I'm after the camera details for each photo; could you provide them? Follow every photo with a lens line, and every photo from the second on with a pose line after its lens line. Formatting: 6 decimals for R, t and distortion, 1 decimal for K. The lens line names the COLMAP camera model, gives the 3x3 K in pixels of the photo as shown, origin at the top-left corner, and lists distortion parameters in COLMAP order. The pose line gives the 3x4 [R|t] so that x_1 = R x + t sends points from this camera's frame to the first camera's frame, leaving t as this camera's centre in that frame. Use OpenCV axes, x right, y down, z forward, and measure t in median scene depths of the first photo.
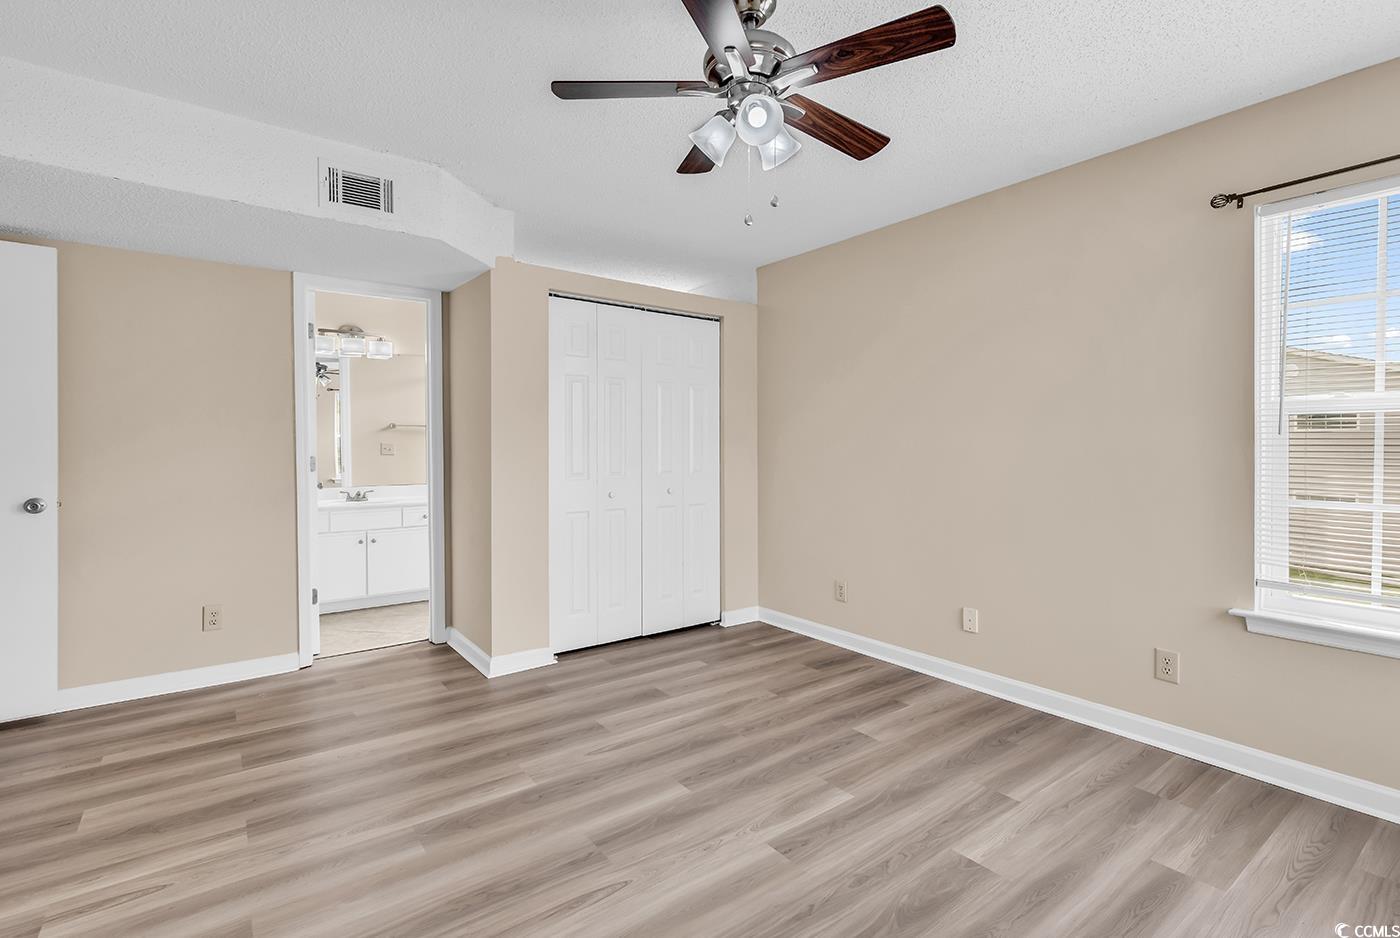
lens RADIAL K [[638.0, 0, 699.0], [0, 638.0, 469.5], [0, 0, 1]] dist [0.005614, -0.000410]
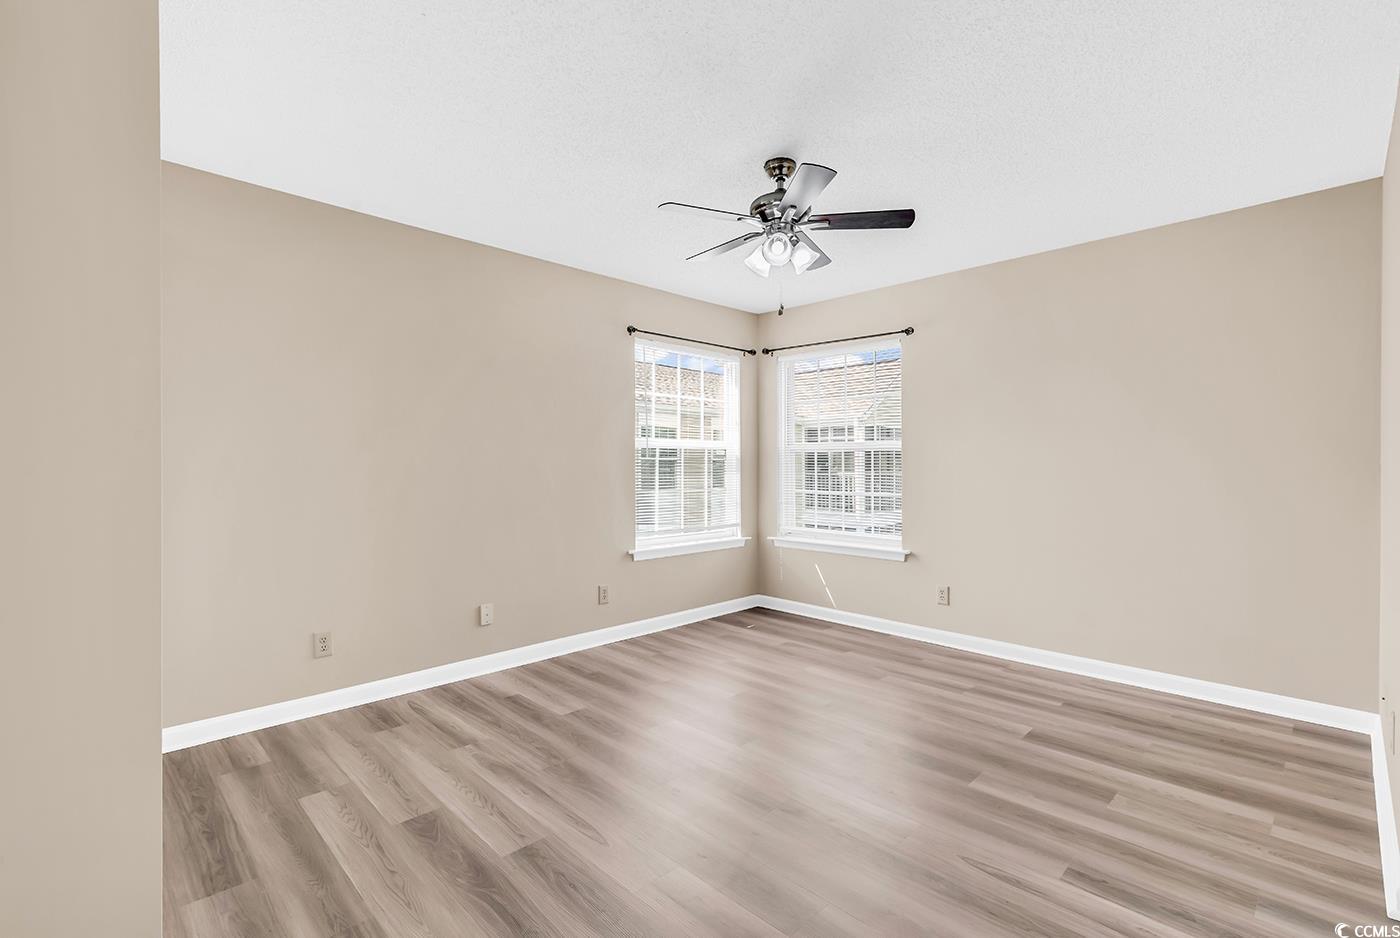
lens RADIAL K [[638.0, 0, 704.7], [0, 638.0, 467.4], [0, 0, 1]] dist [0.005614, -0.000410]
pose [[-0.141746, 0.004582, 0.989892, -0.888785], [0.043698, 0.999043, 0.001633, -0.014986], [-0.988938, 0.043488, -0.141811, 0.885896]]
